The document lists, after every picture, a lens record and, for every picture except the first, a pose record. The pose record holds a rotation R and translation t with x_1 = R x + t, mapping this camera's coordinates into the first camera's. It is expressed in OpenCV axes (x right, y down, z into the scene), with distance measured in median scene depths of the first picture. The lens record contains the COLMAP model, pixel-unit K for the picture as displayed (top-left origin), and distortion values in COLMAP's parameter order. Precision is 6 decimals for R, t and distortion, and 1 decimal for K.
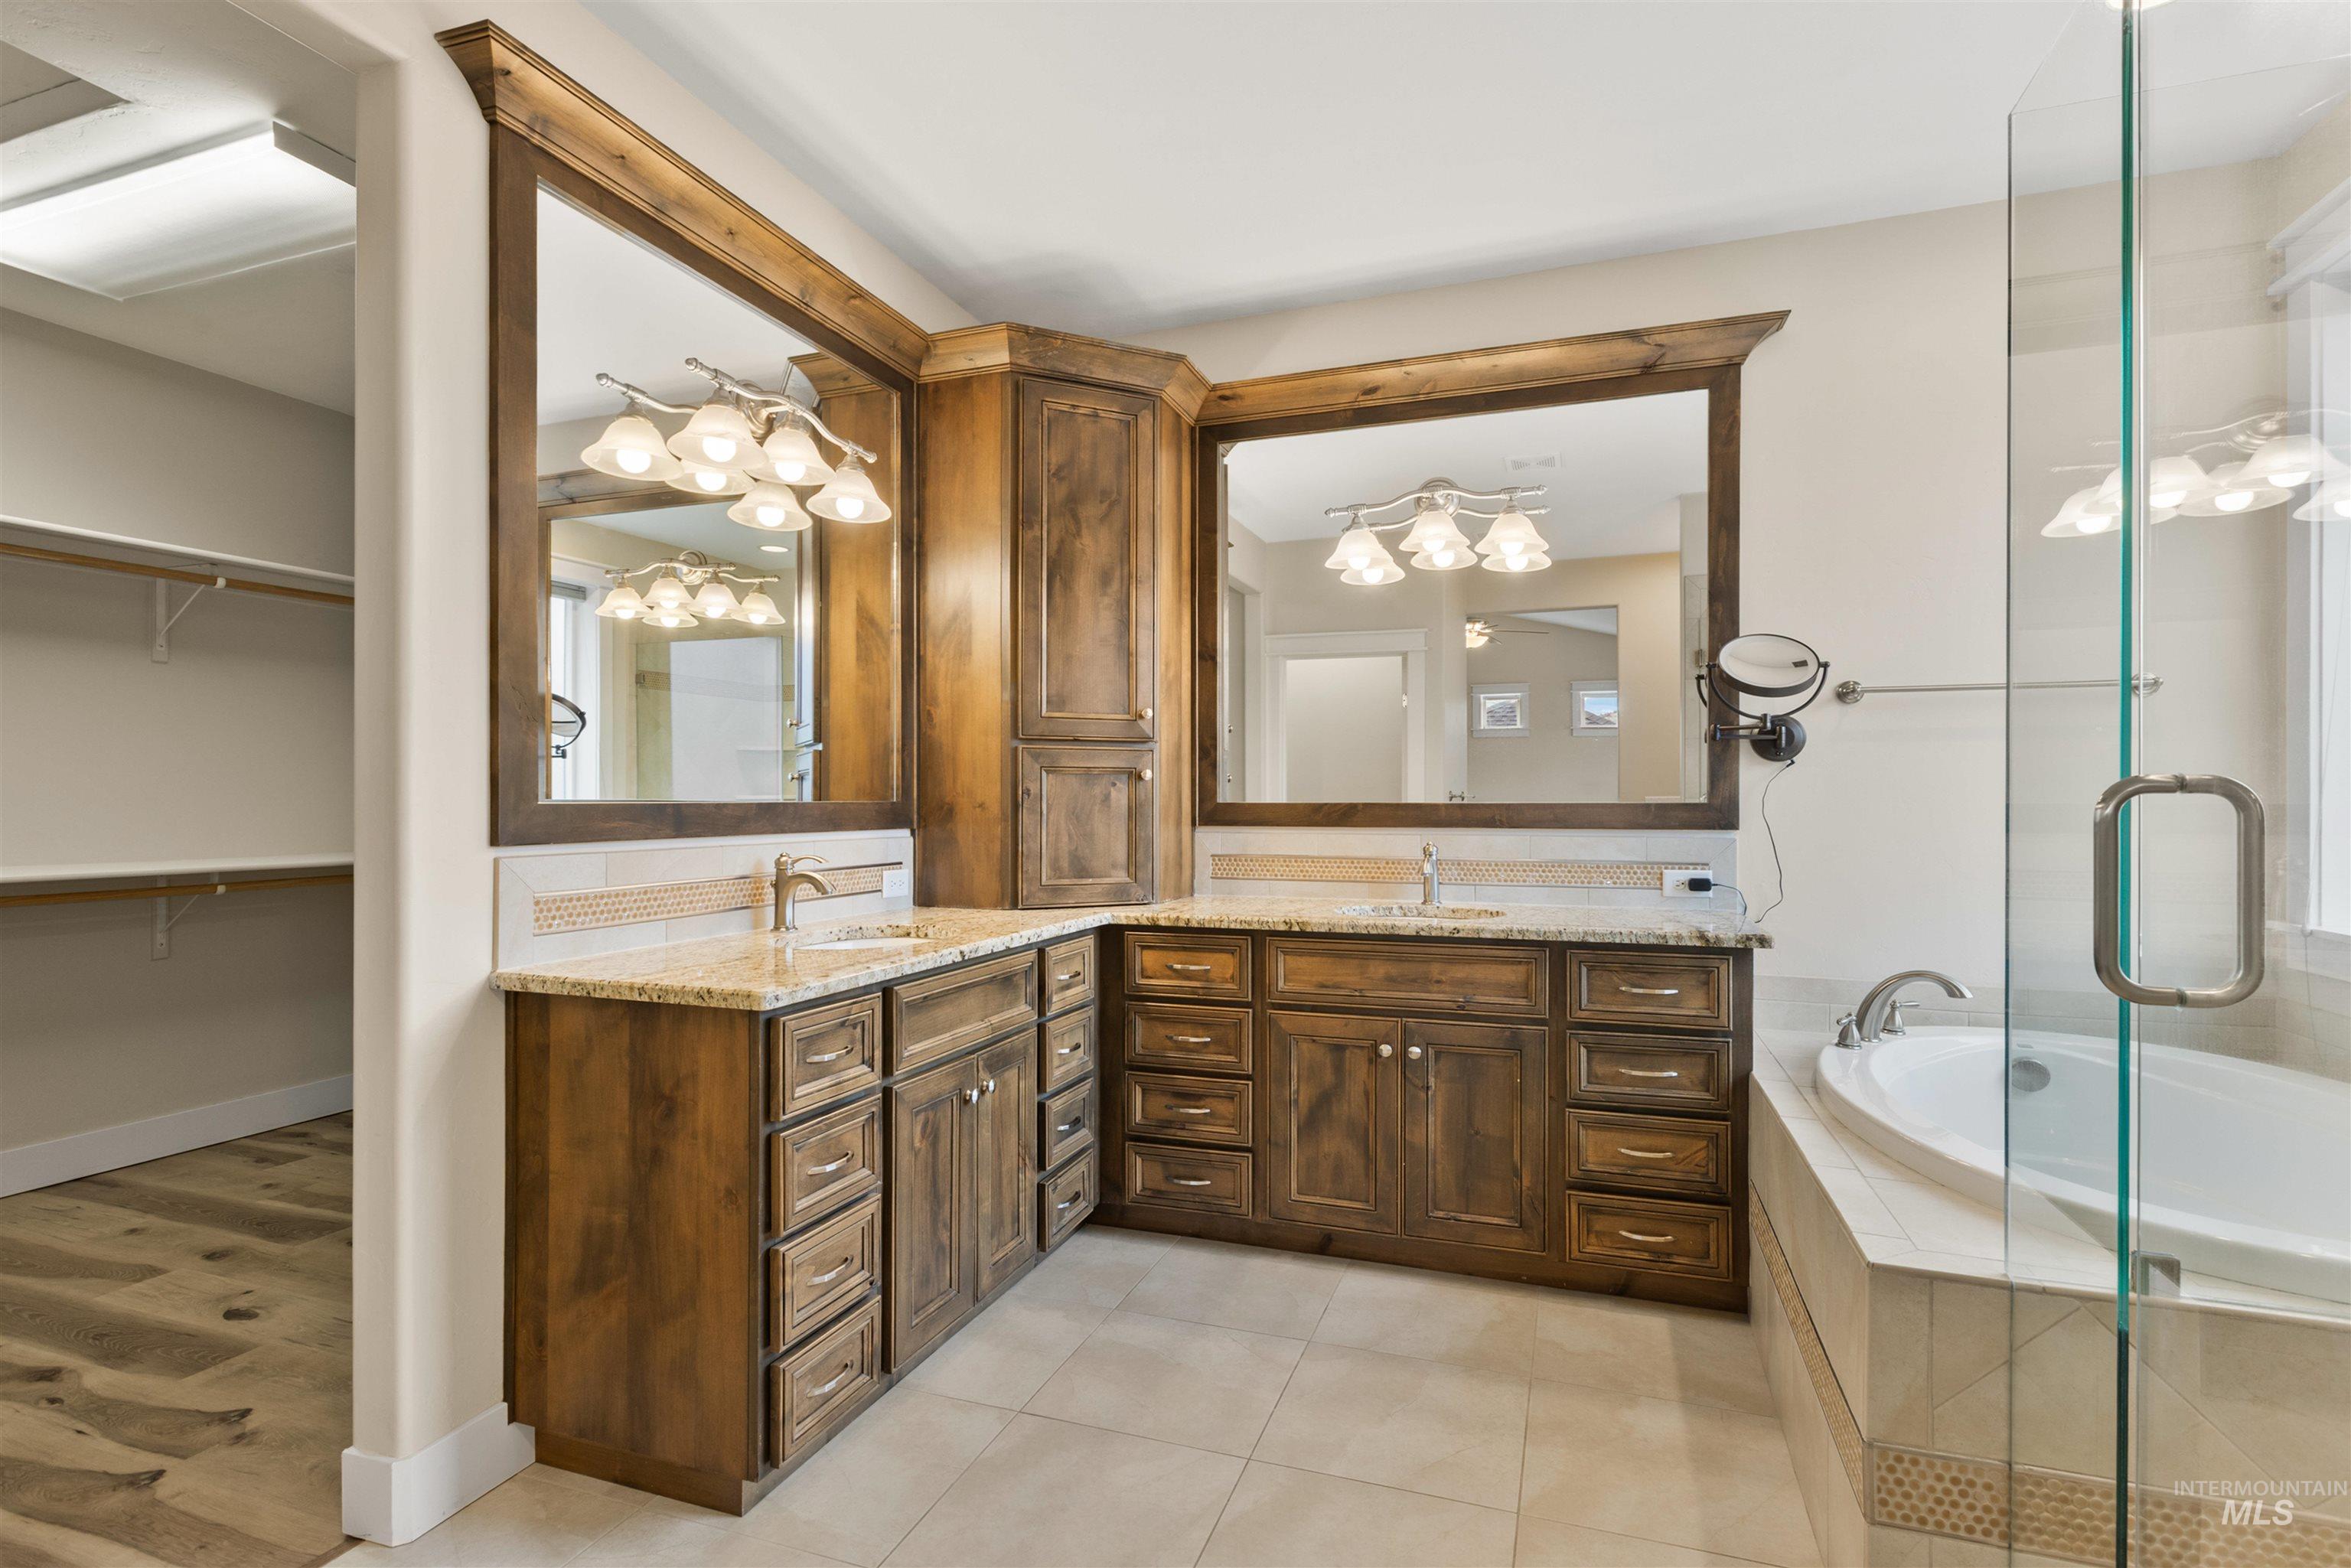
lens RADIAL K [[1080.9, 0, 1212.0], [0, 1080.9, 804.5], [0, 0, 1]] dist [-0.002938, 0.000207]
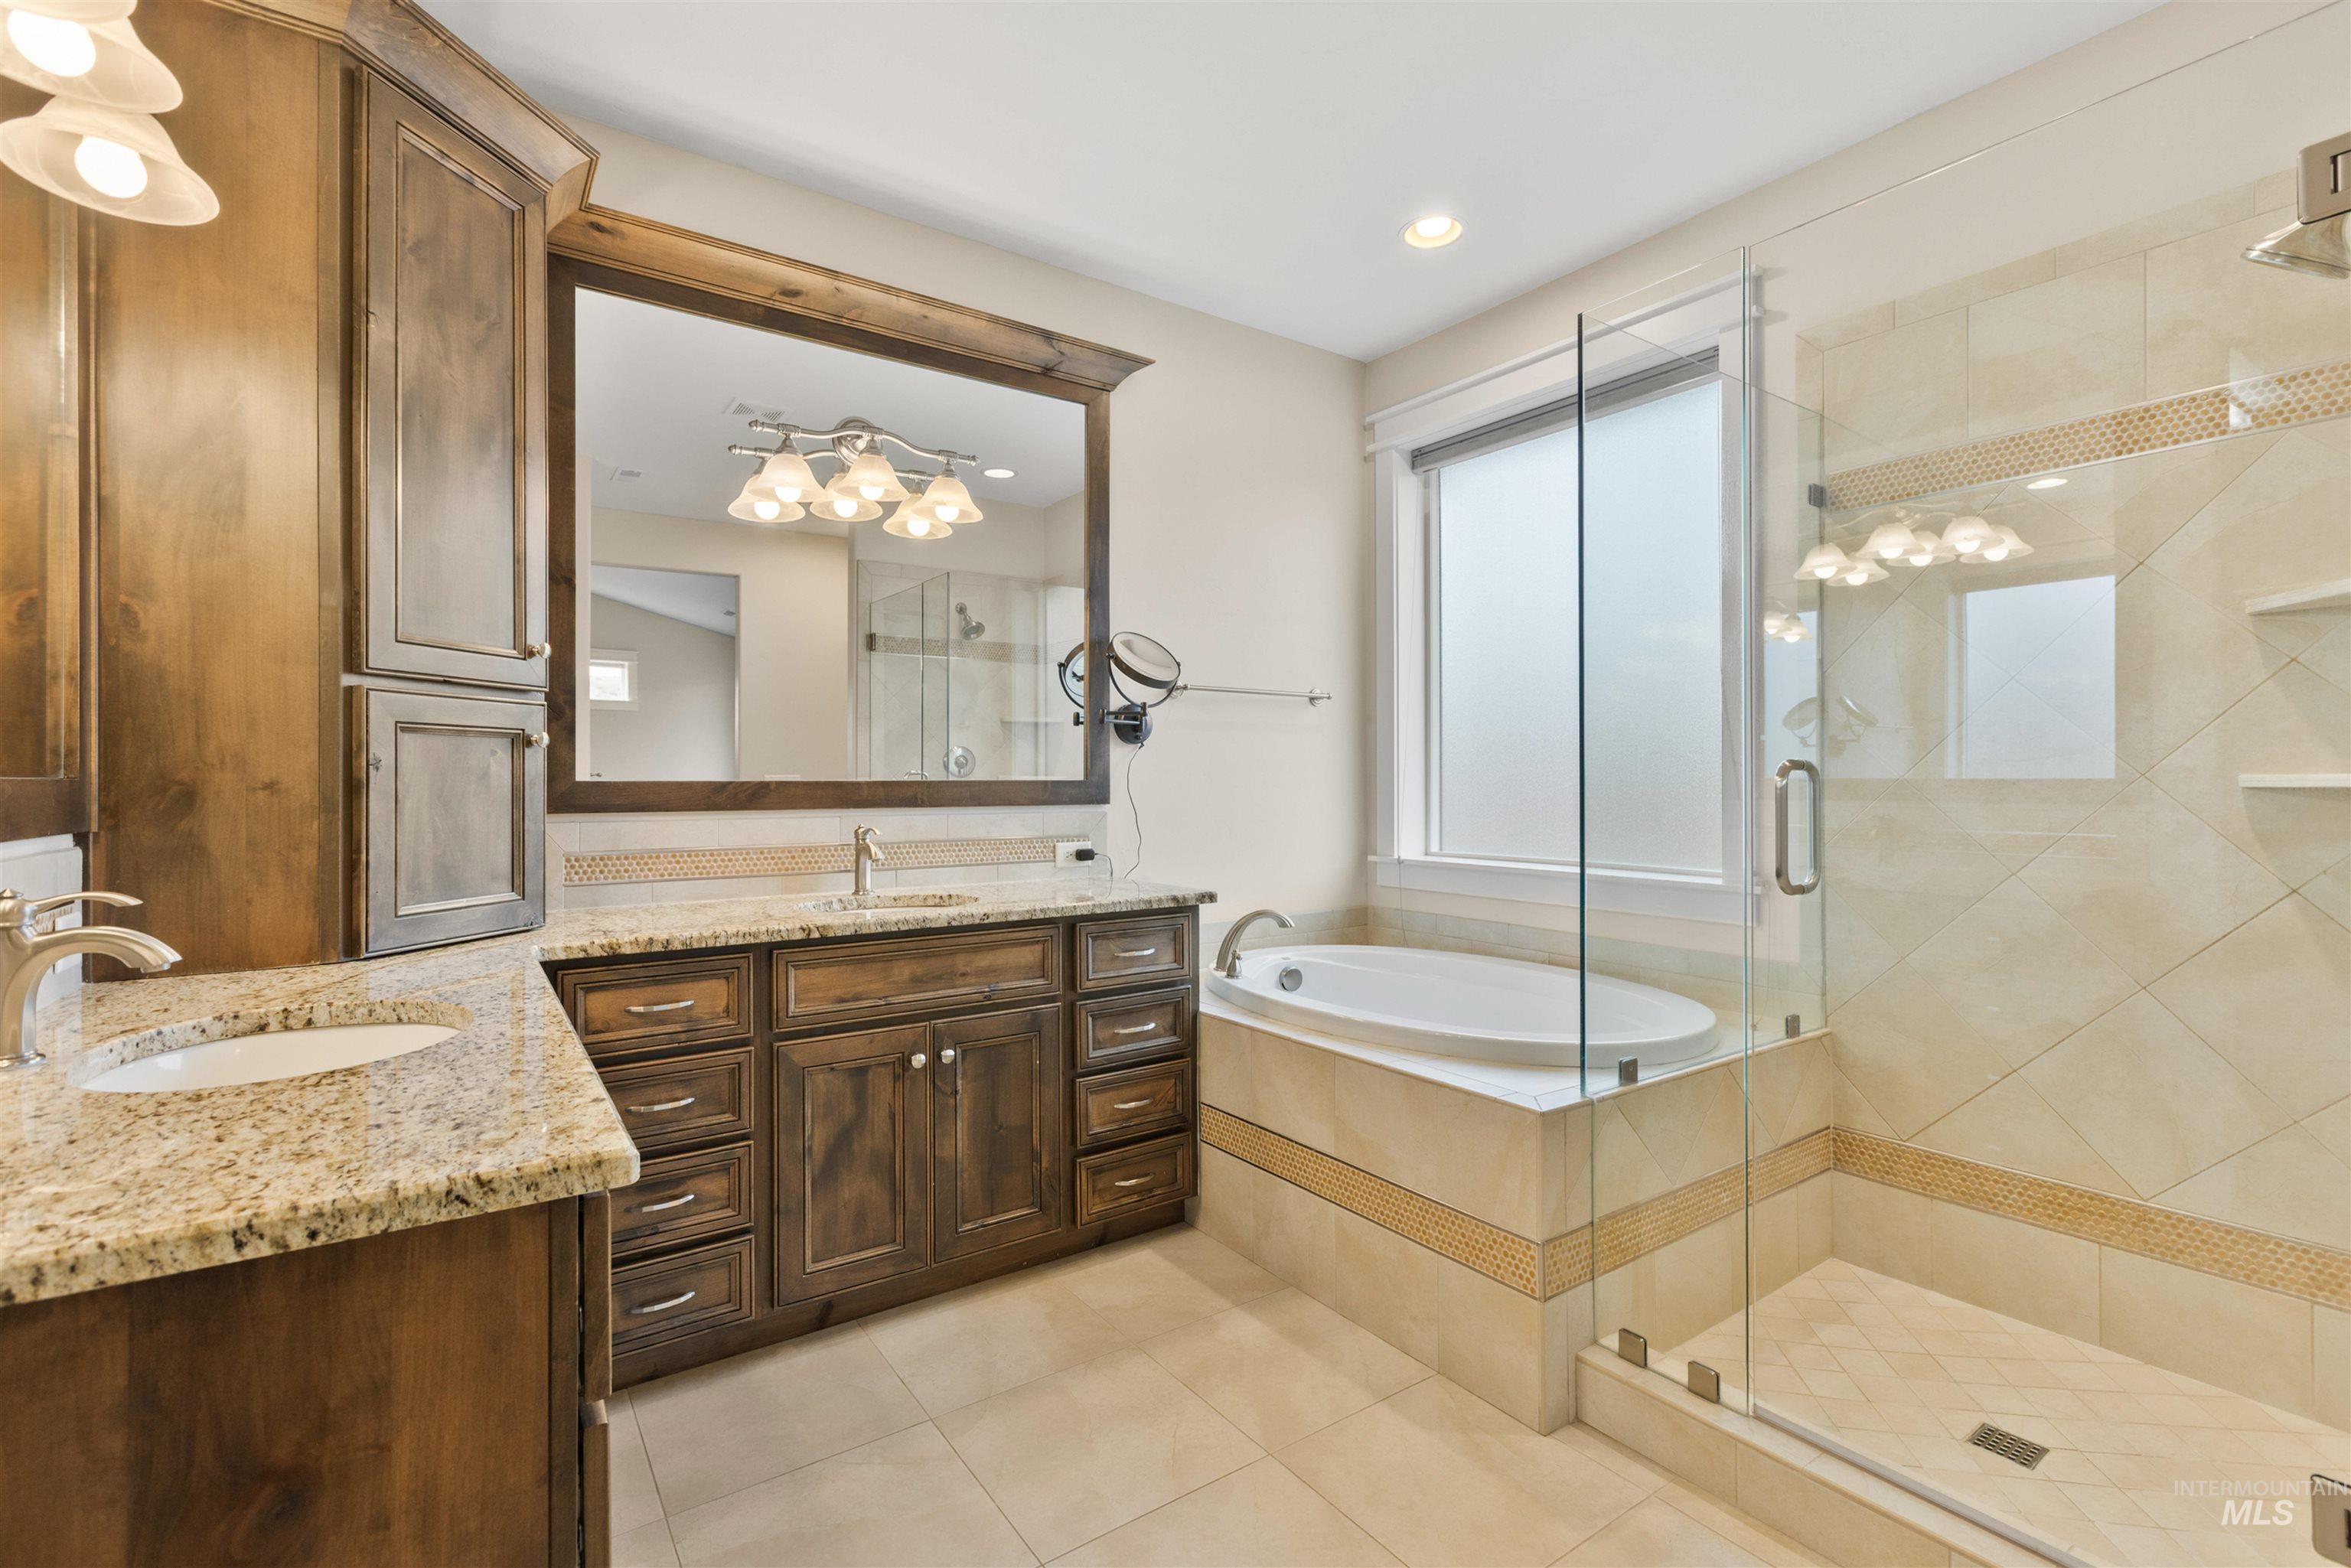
lens RADIAL K [[1076.1, 0, 1187.0], [0, 1076.1, 780.7], [0, 0, 1]] dist [0.000464, 0.000245]
pose [[0.588758, -0.000785, 0.808309, -0.410226], [0.004472, 0.999987, -0.002286, 0.002083], [-0.808297, 0.004961, 0.588754, 0.299213]]
